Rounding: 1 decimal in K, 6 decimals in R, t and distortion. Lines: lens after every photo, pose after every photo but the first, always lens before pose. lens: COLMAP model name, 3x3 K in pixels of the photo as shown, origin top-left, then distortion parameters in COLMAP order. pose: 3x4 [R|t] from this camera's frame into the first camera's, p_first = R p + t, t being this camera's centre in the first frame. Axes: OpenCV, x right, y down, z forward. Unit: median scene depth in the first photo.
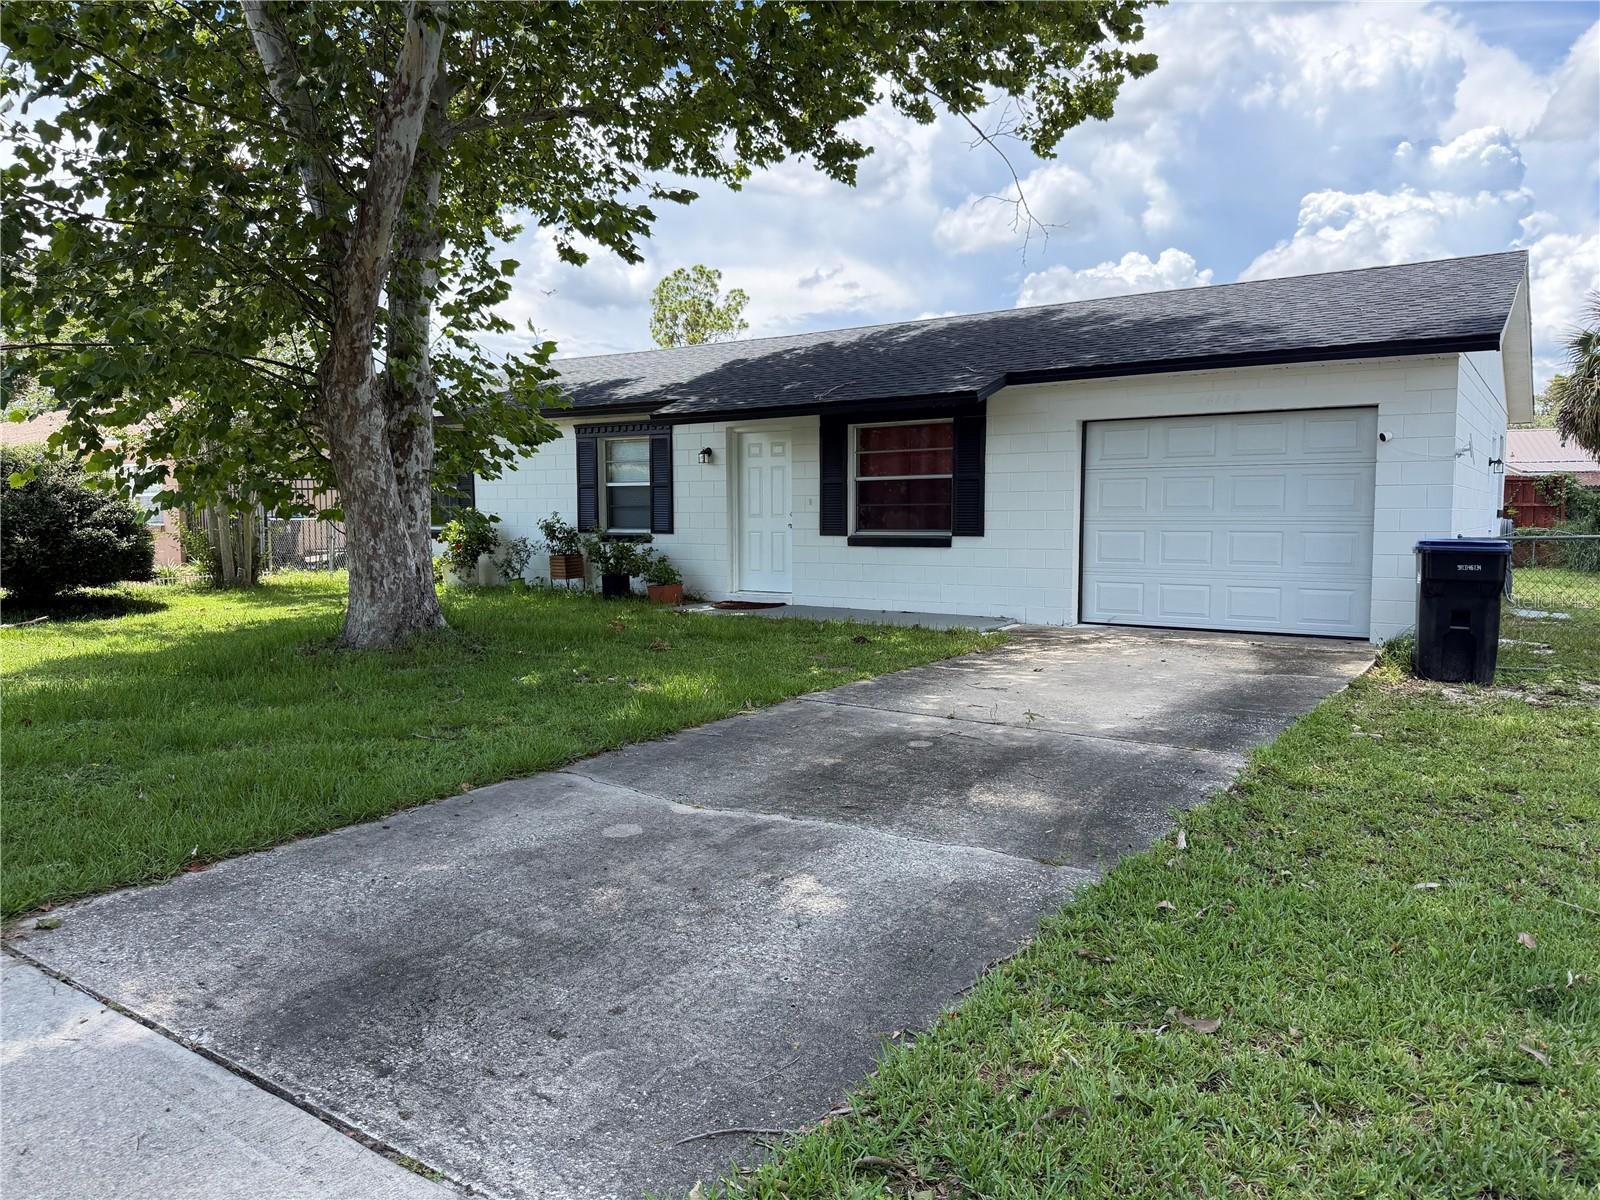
lens RADIAL K [[1118.1, 0, 804.2], [0, 1118.1, 595.9], [0, 0, 1]] dist [0.023807, -0.032681]
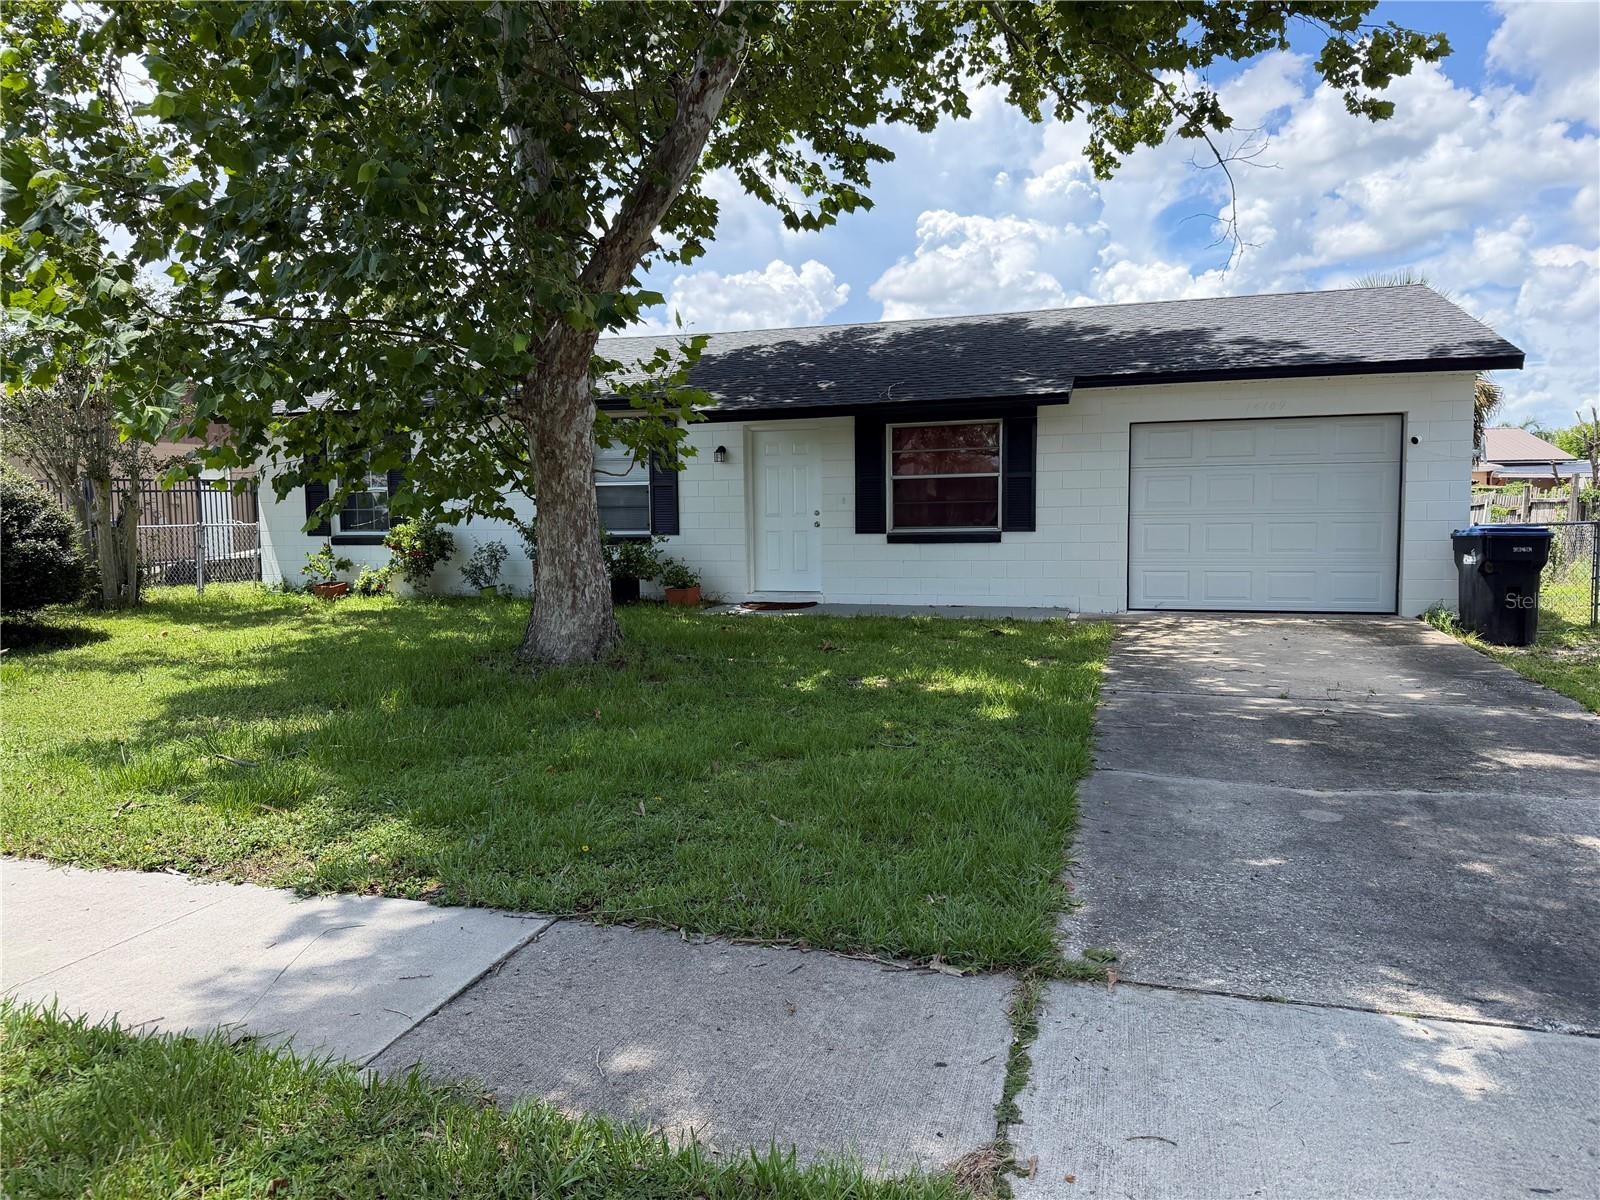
lens RADIAL K [[1118.1, 0, 733.5], [0, 1118.1, 615.8], [0, 0, 1]] dist [0.023807, -0.032681]
pose [[0.958145, -0.037562, 0.283807, -0.460628], [0.032263, 0.999207, 0.023324, -0.008595], [-0.284458, -0.013191, 0.958598, 0.072102]]
